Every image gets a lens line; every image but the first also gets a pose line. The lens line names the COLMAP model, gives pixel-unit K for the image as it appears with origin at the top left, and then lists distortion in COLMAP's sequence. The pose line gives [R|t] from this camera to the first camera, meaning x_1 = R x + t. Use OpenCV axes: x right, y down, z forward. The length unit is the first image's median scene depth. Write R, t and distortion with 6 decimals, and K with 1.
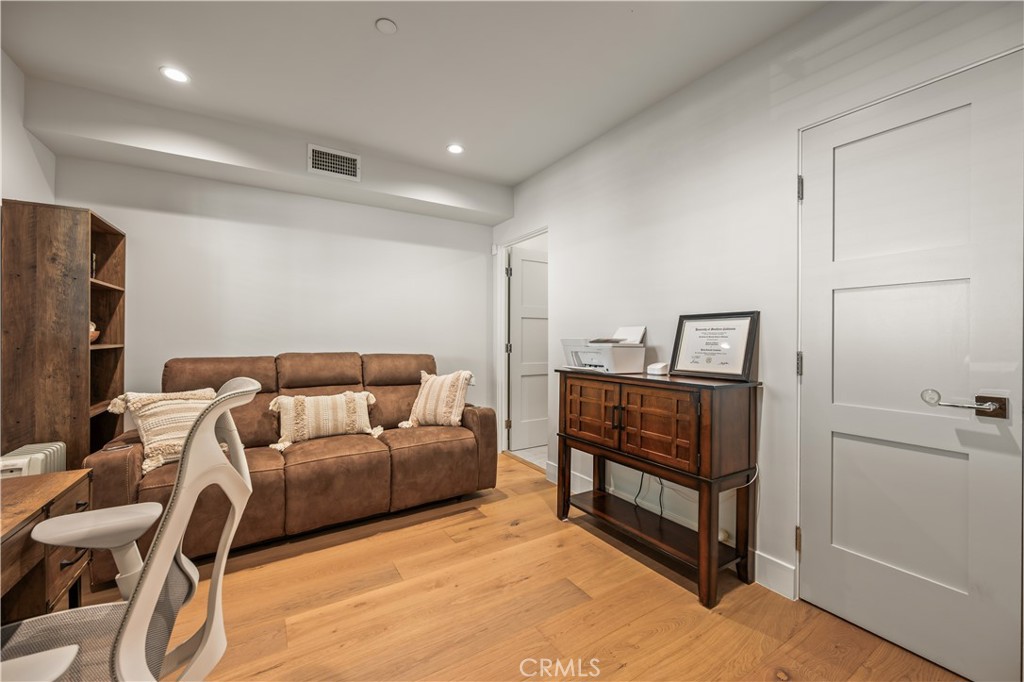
lens RADIAL K [[403.8, 0, 513.1], [0, 403.8, 338.3], [0, 0, 1]] dist [-0.001386, -0.000432]
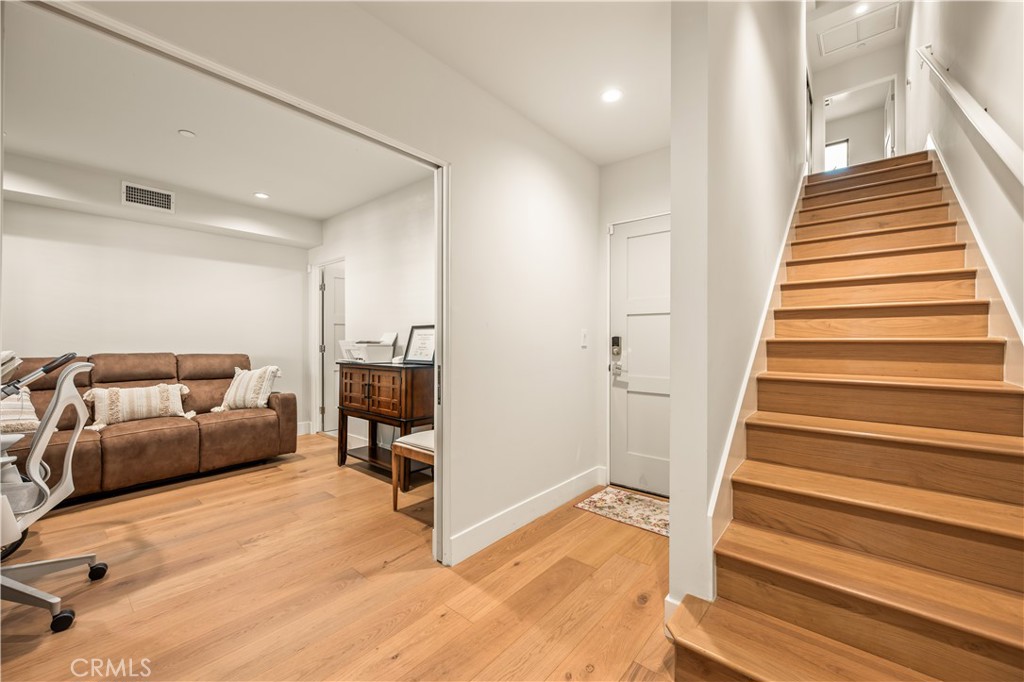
lens RADIAL K [[403.8, 0, 512.3], [0, 403.8, 339.1], [0, 0, 1]] dist [-0.001386, -0.000432]
pose [[0.953647, -0.003178, 0.300910, 0.279514], [0.003959, 0.999990, -0.001986, 0.000128], [-0.300901, 0.003085, 0.953650, -0.576617]]
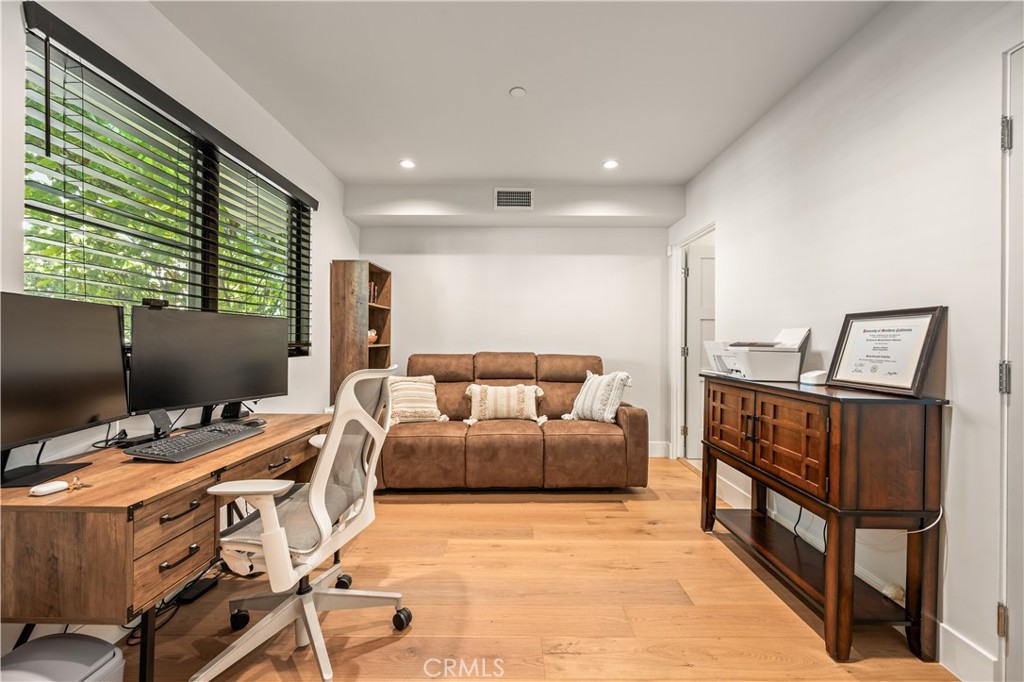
lens RADIAL K [[403.8, 0, 513.5], [0, 403.8, 340.2], [0, 0, 1]] dist [-0.001386, -0.000432]
pose [[0.849014, 0.002658, -0.528363, 0.243816], [-0.004121, 0.999990, -0.001591, 0.000831], [0.528354, 0.003528, 0.849017, -0.052633]]
